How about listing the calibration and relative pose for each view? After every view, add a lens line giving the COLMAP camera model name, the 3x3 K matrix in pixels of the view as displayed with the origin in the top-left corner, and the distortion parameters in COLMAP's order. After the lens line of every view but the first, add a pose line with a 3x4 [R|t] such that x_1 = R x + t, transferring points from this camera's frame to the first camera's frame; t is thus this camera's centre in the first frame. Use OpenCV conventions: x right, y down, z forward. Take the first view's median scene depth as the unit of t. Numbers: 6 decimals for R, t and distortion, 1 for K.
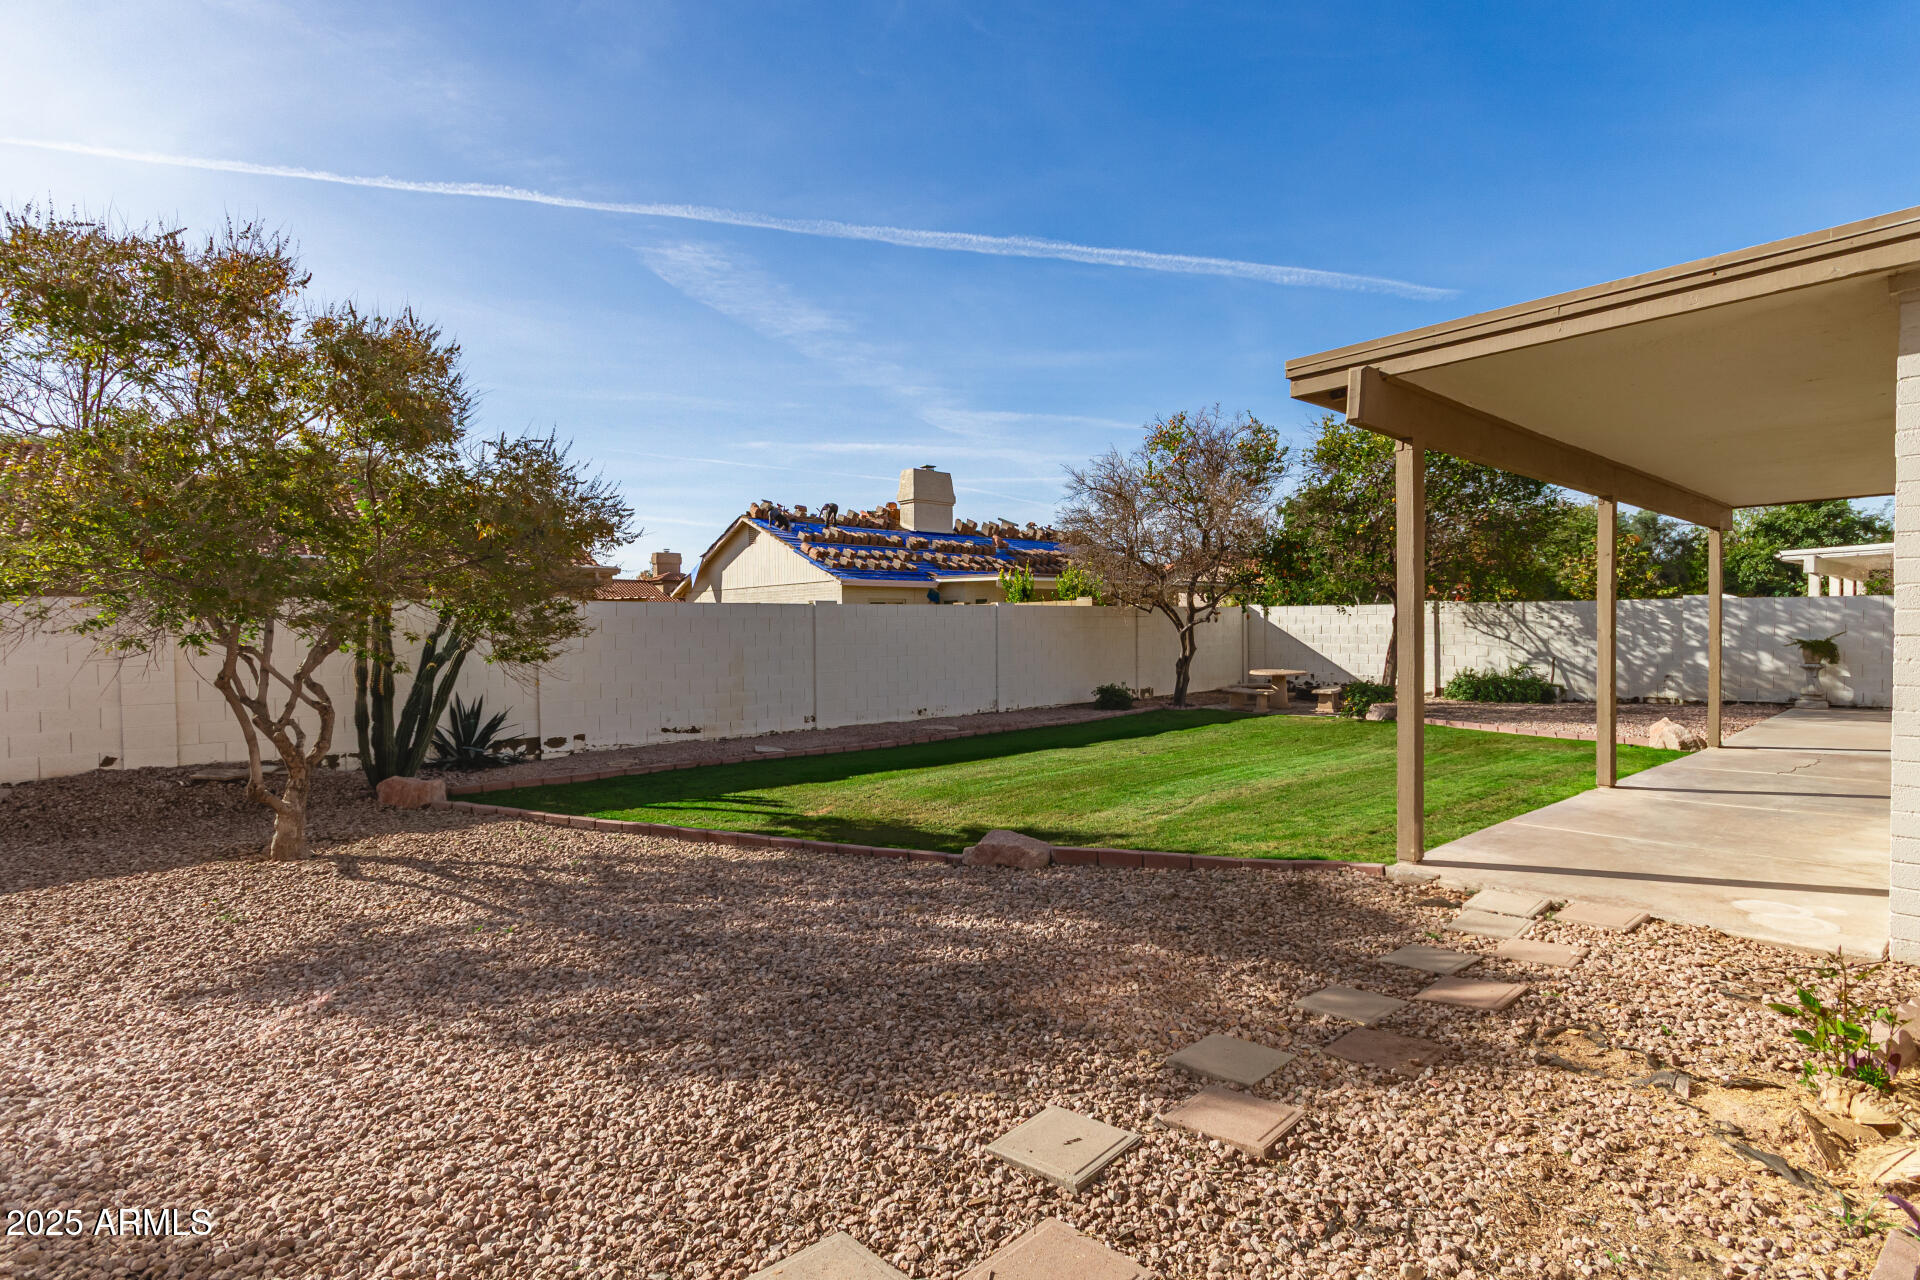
lens RADIAL K [[893.4, 0, 960.1], [0, 893.4, 634.2], [0, 0, 1]] dist [0.011012, -0.000190]
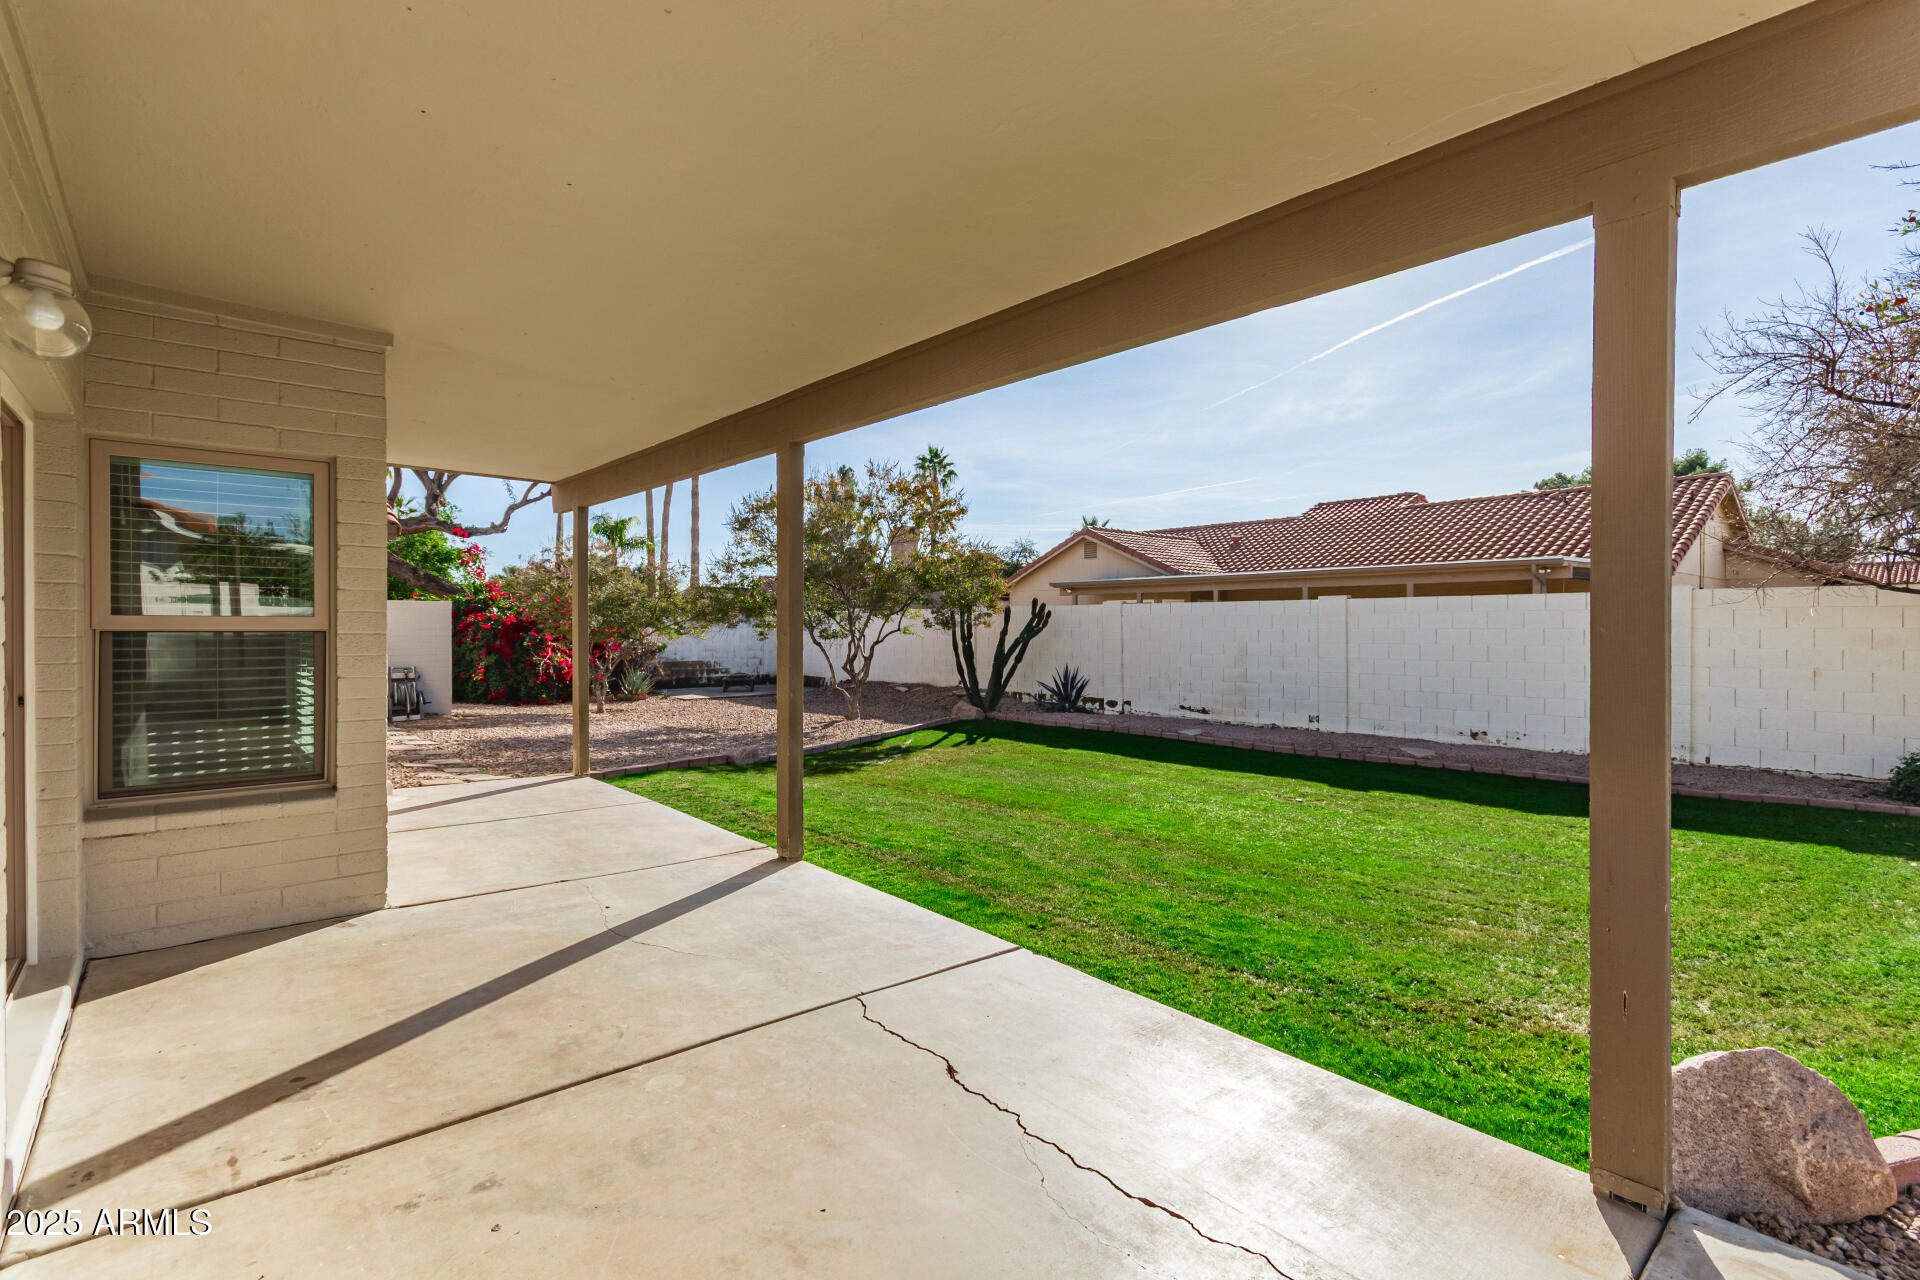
lens RADIAL K [[893.4, 0, 960.1], [0, 893.4, 633.0], [0, 0, 1]] dist [0.011012, -0.000190]
pose [[0.013543, 0.010962, -0.999848, 0.937073], [-0.012938, 0.999858, 0.010787, -0.006025], [0.999825, 0.012790, 0.013683, 0.690665]]
